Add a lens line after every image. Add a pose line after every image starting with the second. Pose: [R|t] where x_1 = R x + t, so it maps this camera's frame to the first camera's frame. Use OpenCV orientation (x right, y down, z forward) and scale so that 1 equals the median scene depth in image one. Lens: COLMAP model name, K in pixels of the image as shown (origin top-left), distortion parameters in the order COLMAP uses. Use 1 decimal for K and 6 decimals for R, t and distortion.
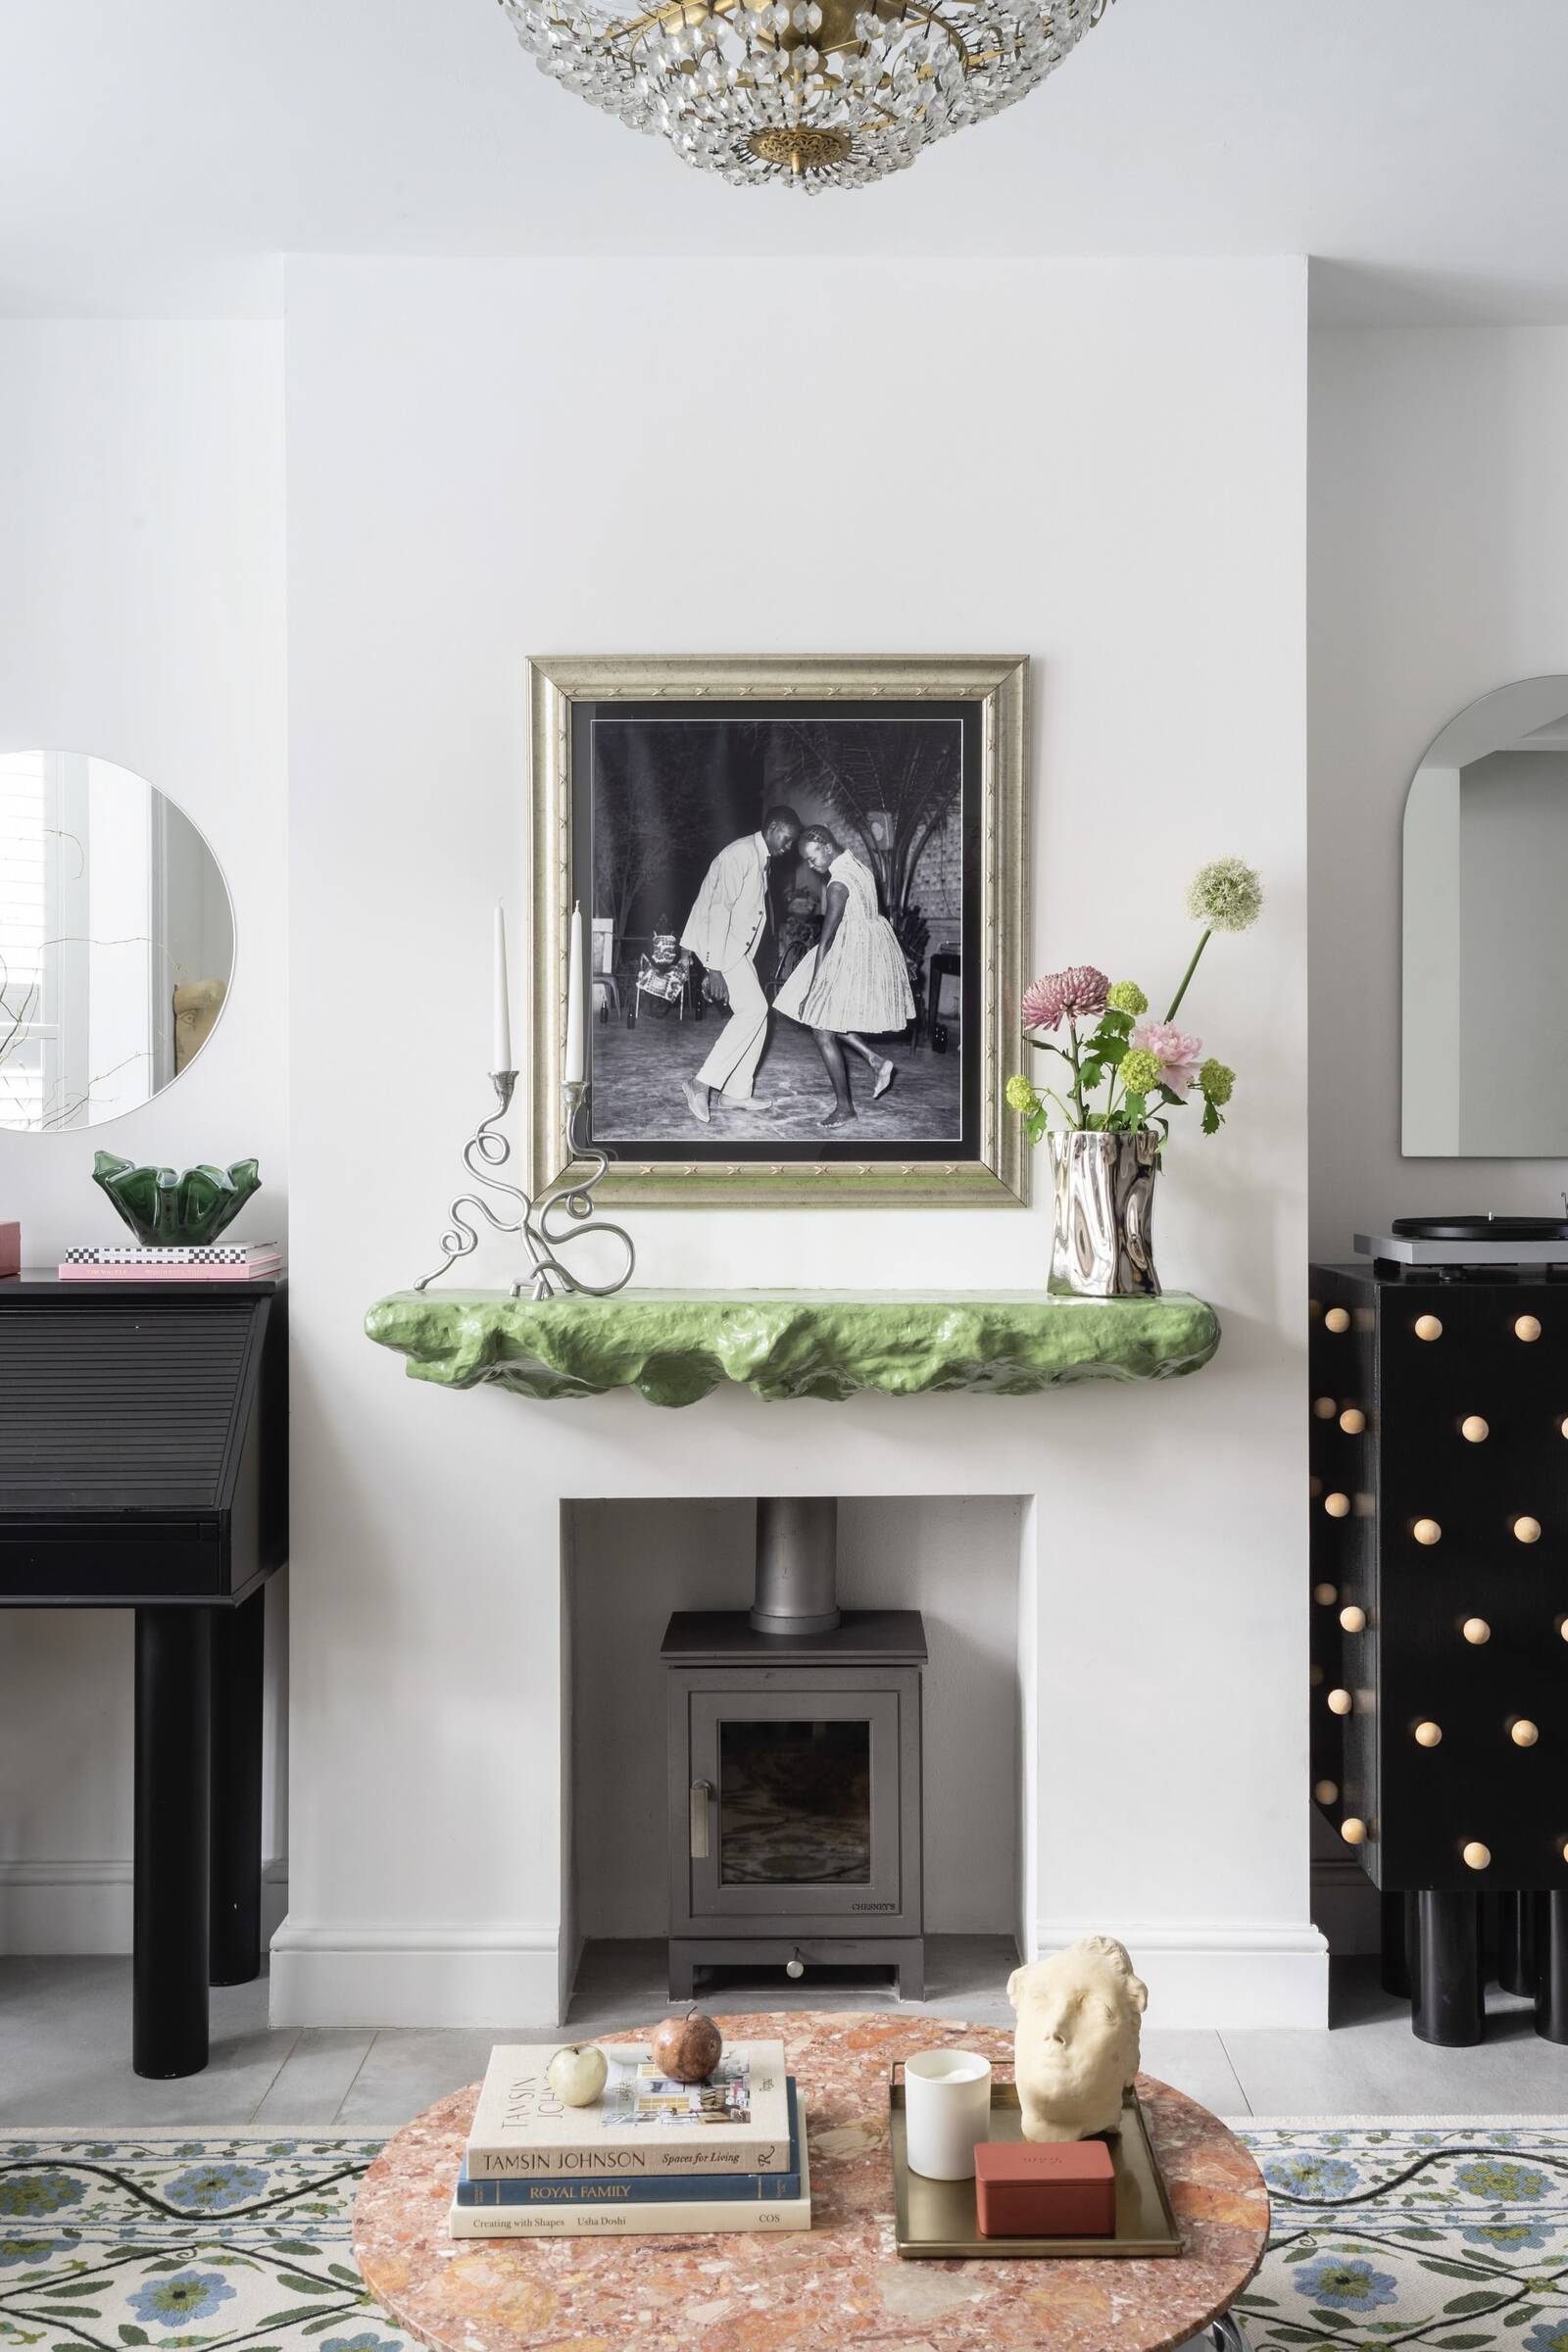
lens RADIAL K [[4051.2, 0, 784.0], [0, 4051.2, 1176.0], [0, 0, 1]] dist [-0.006322, -0.117343]
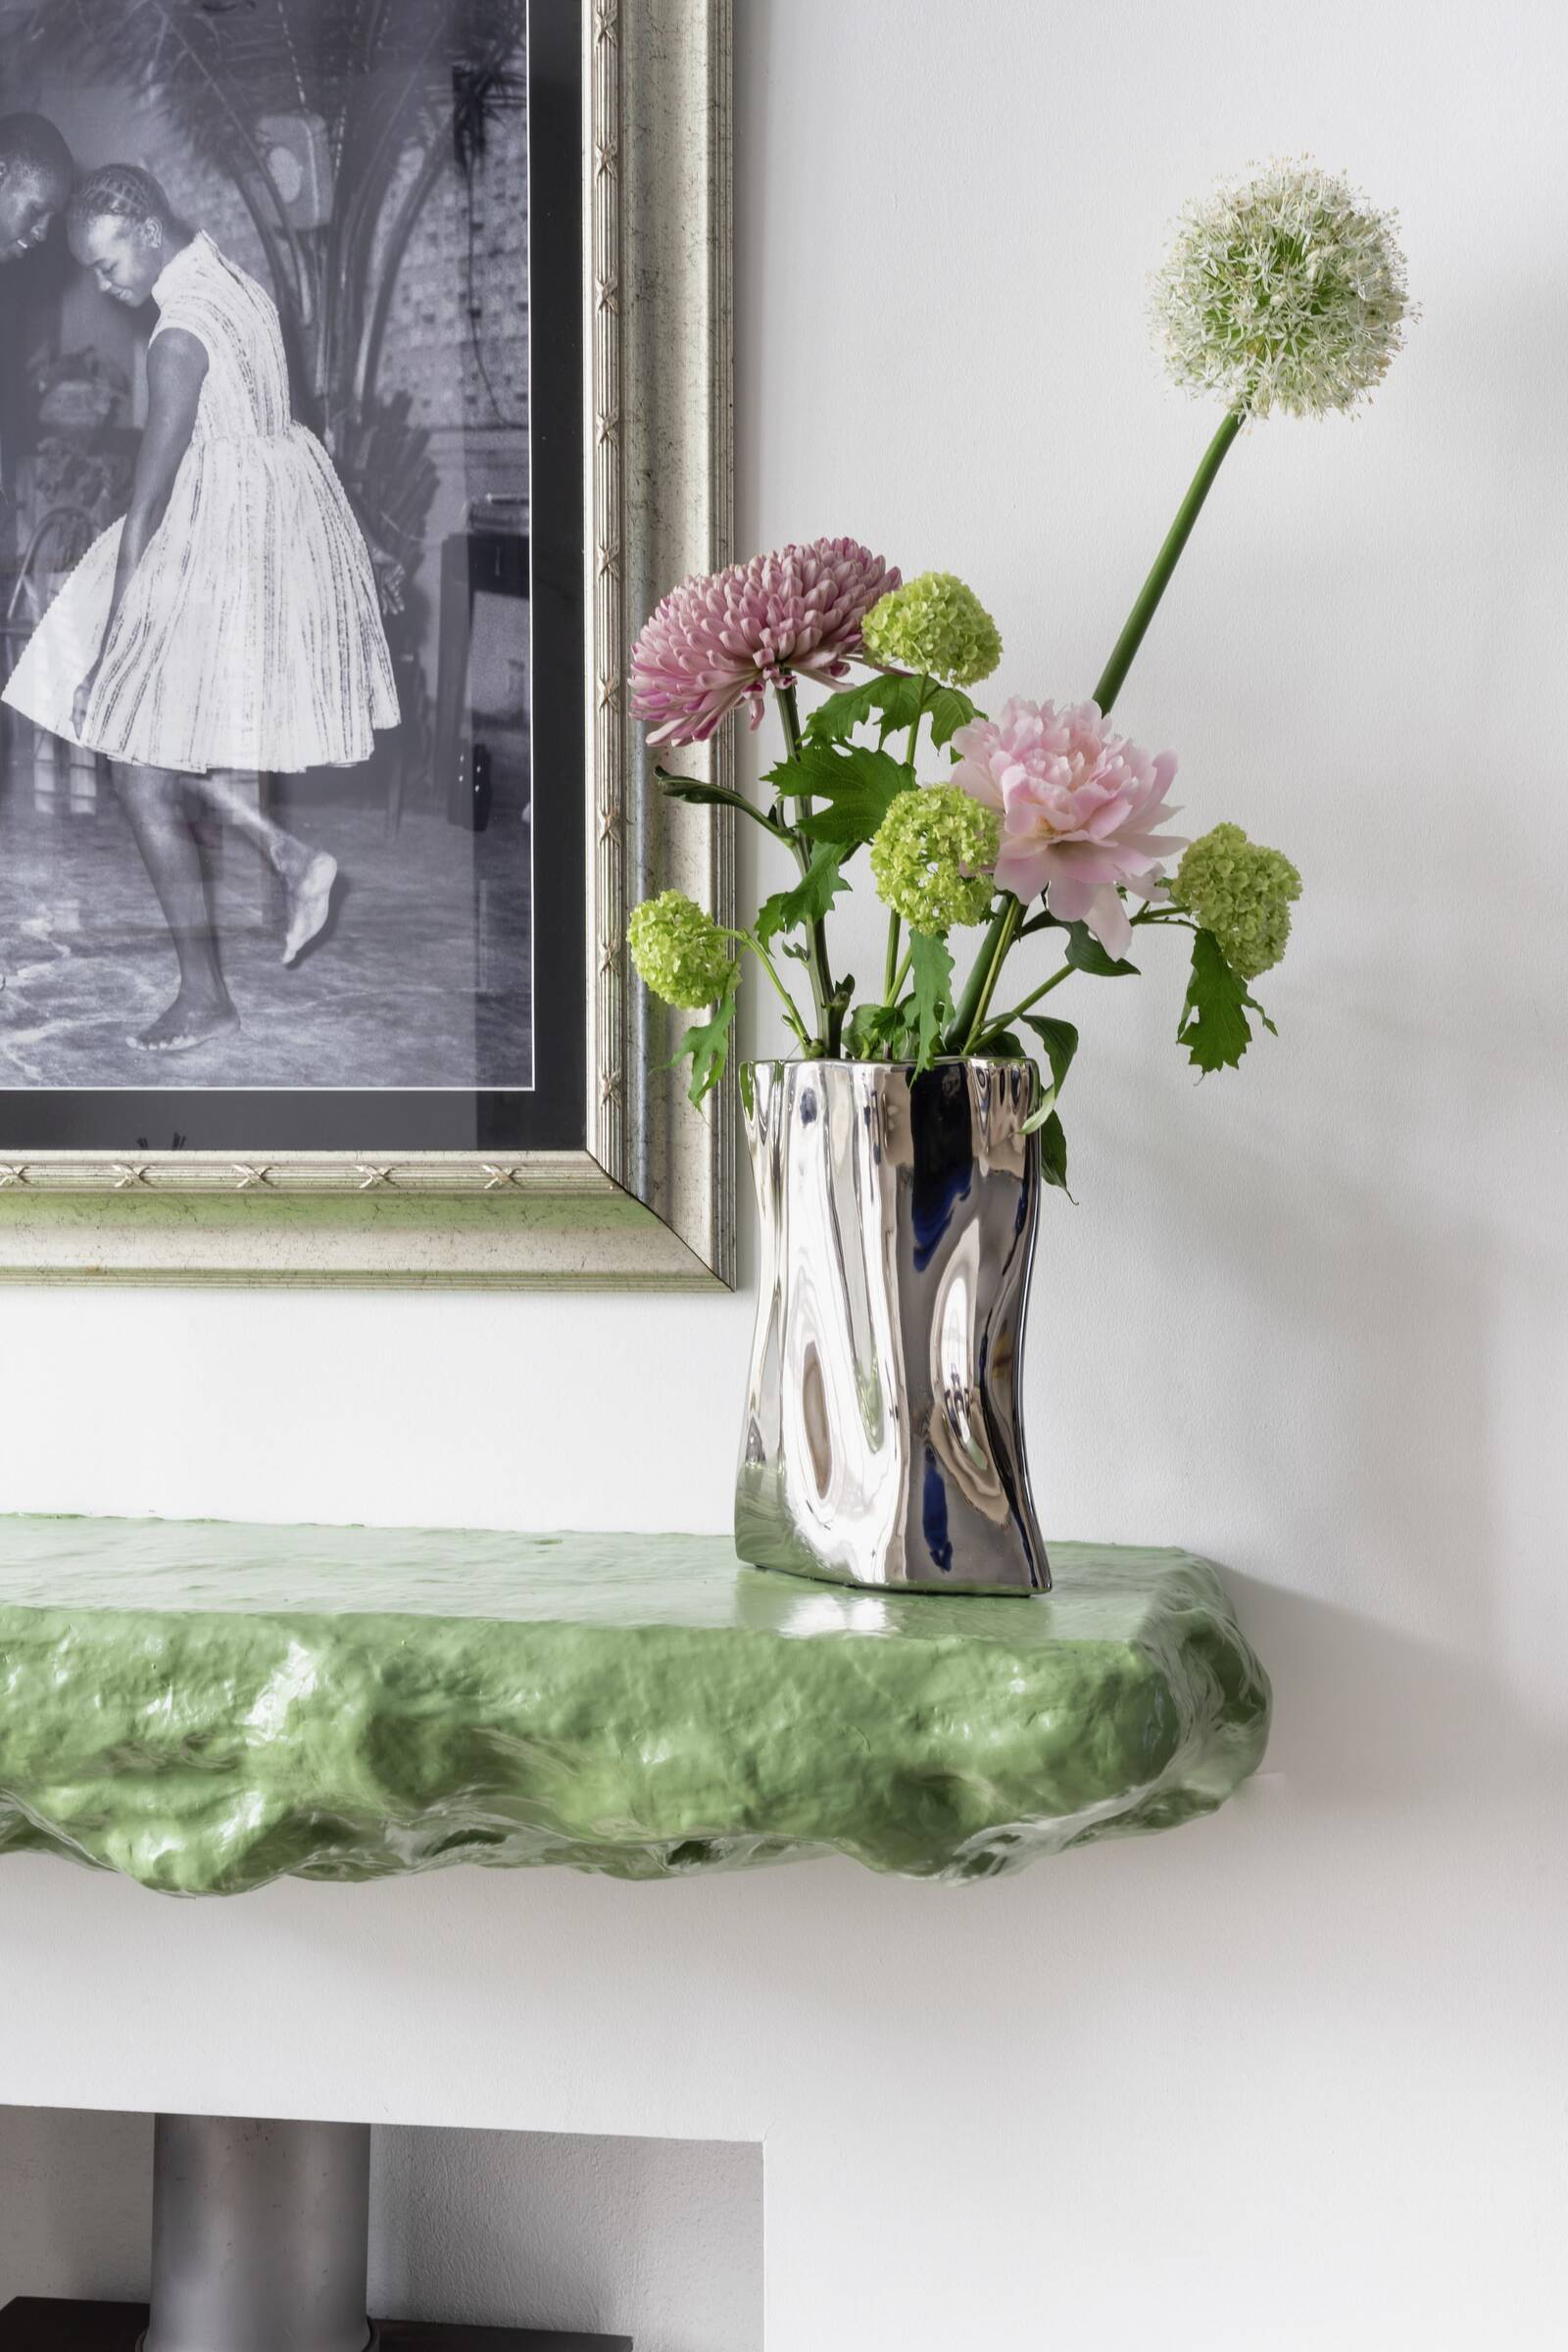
lens RADIAL K [[4051.2, 0, 784.0], [0, 4051.2, 1176.0], [0, 0, 1]] dist [-0.006322, -0.117343]
pose [[0.973180, 0.006133, -0.229962, 0.141610], [-0.003367, 0.999917, 0.012419, -0.005858], [0.230019, -0.011312, 0.973120, 0.680135]]
